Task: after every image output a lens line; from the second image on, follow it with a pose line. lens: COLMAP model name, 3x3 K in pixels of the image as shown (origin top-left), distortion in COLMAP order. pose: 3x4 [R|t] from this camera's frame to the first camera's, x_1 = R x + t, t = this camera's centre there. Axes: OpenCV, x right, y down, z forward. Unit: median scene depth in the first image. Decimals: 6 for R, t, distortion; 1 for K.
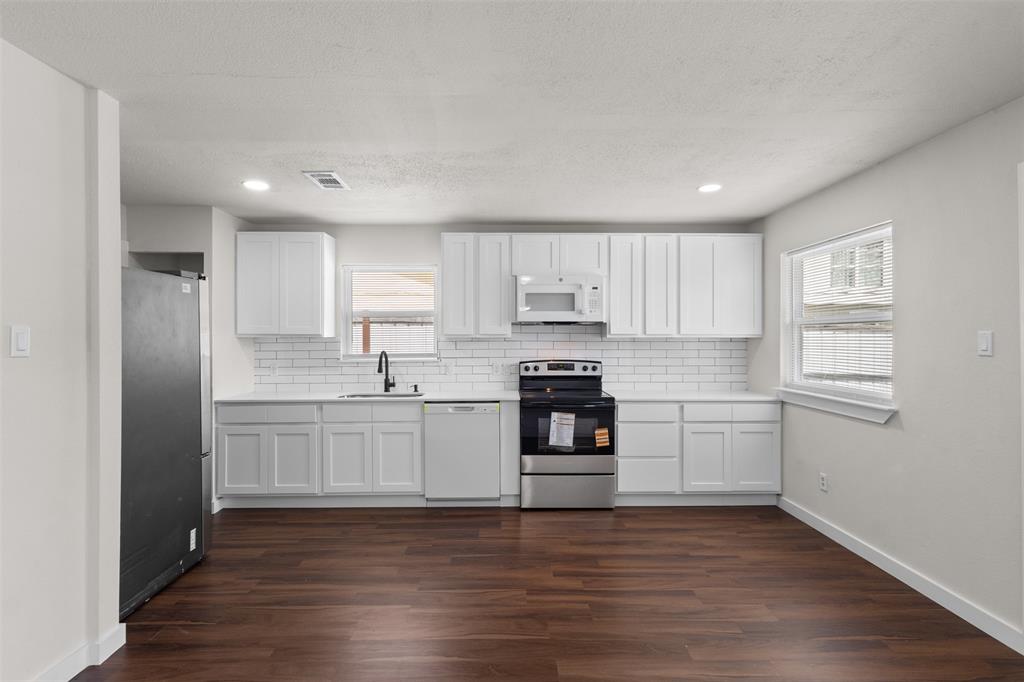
lens RADIAL K [[515.7, 0, 512.0], [0, 515.7, 341.0], [0, 0, 1]] dist [-0.002166, -0.000360]
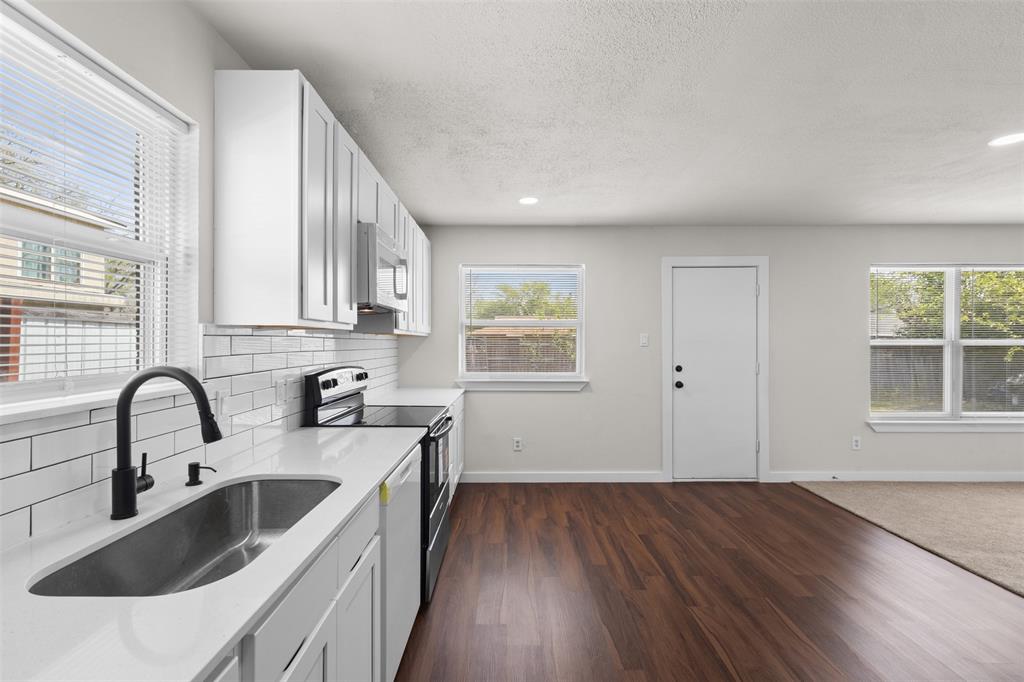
lens RADIAL K [[473.9, 0, 512.0], [0, 473.9, 341.0], [0, 0, 1]] dist [0.001685, 0.000132]
pose [[-0.011099, 0.005239, 0.999925, -0.750402], [0.001558, 0.999985, -0.005222, 0.011777], [-0.999937, 0.001500, -0.011107, 1.213158]]
